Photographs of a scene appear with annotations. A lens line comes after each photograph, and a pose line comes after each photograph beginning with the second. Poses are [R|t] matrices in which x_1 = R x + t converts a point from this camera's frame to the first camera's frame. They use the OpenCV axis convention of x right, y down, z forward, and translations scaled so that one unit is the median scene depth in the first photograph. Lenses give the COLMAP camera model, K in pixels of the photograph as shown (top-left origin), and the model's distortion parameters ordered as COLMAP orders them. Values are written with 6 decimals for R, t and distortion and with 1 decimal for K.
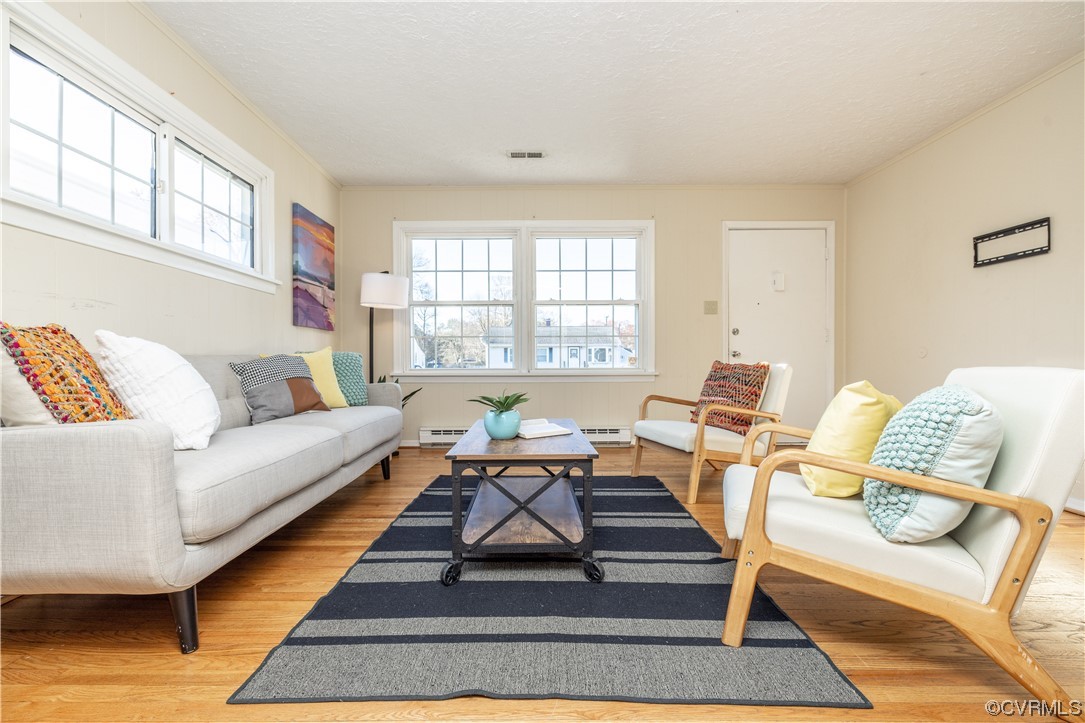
lens RADIAL K [[456.8, 0, 538.7], [0, 456.8, 361.1], [0, 0, 1]] dist [-0.002369, -0.000019]
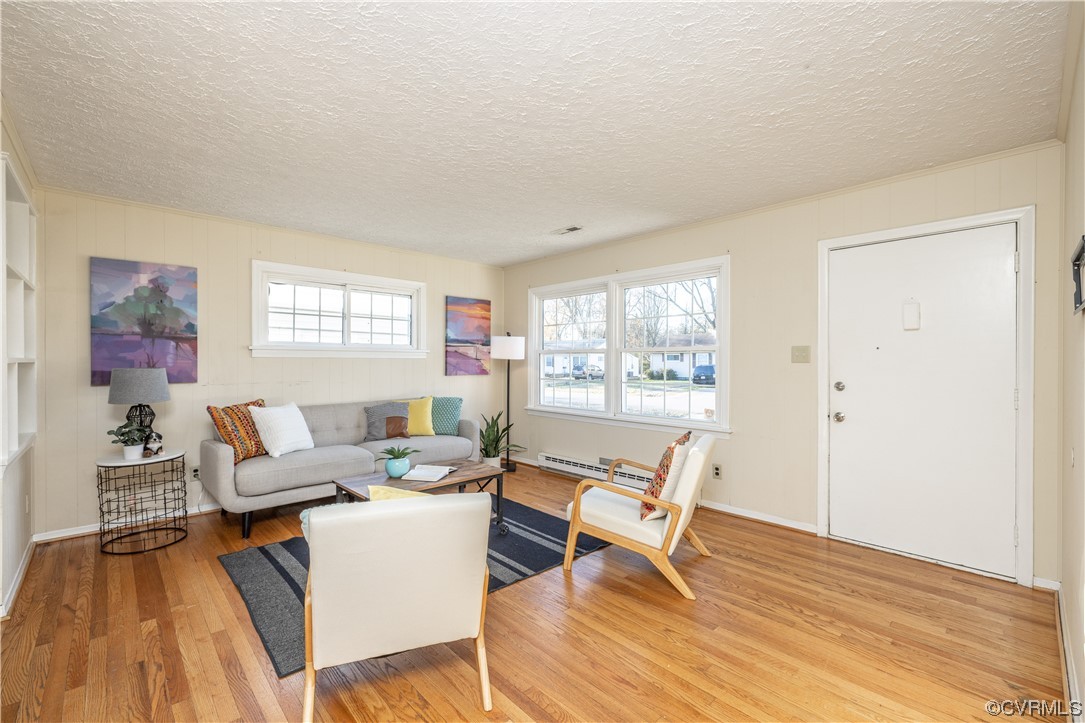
lens RADIAL K [[456.8, 0, 534.8], [0, 456.8, 364.1], [0, 0, 1]] dist [-0.002369, -0.000019]
pose [[0.683150, 0.009033, -0.730222, 0.739364], [-0.006209, 0.999959, 0.006561, -0.119934], [0.730252, 0.000052, 0.683178, 0.155106]]
